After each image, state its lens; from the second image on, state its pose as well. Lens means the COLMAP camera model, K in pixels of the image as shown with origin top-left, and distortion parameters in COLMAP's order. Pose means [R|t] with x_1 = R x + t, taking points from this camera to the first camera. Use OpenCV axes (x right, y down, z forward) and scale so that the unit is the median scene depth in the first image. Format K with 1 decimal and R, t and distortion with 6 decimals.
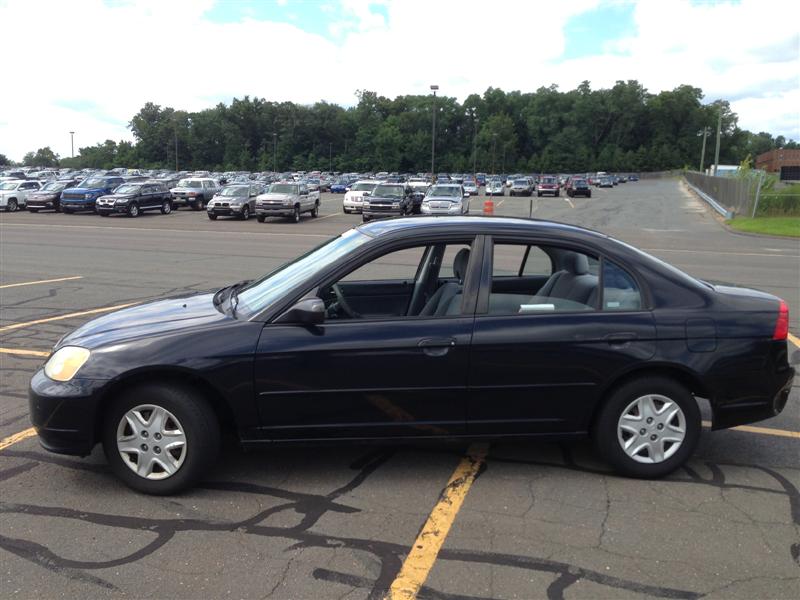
lens RADIAL K [[746.2, 0, 402.8], [0, 746.2, 299.4], [0, 0, 1]] dist [0.140347, -0.221845]
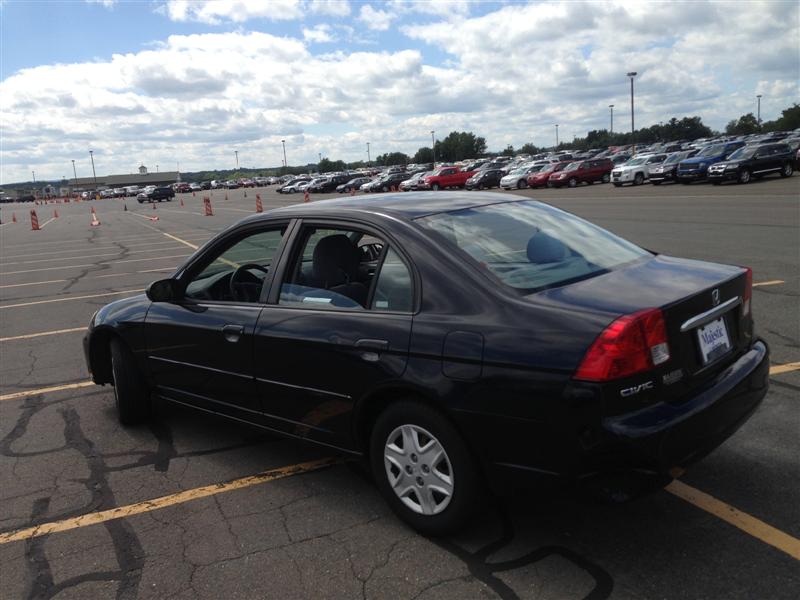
lens RADIAL K [[746.2, 0, 402.8], [0, 746.2, 299.4], [0, 0, 1]] dist [0.140347, -0.221845]
pose [[0.615871, 0.065689, -0.785103, 0.133000], [-0.031076, 0.997768, 0.059106, -0.006750], [0.787234, -0.012003, 0.616538, 0.076097]]
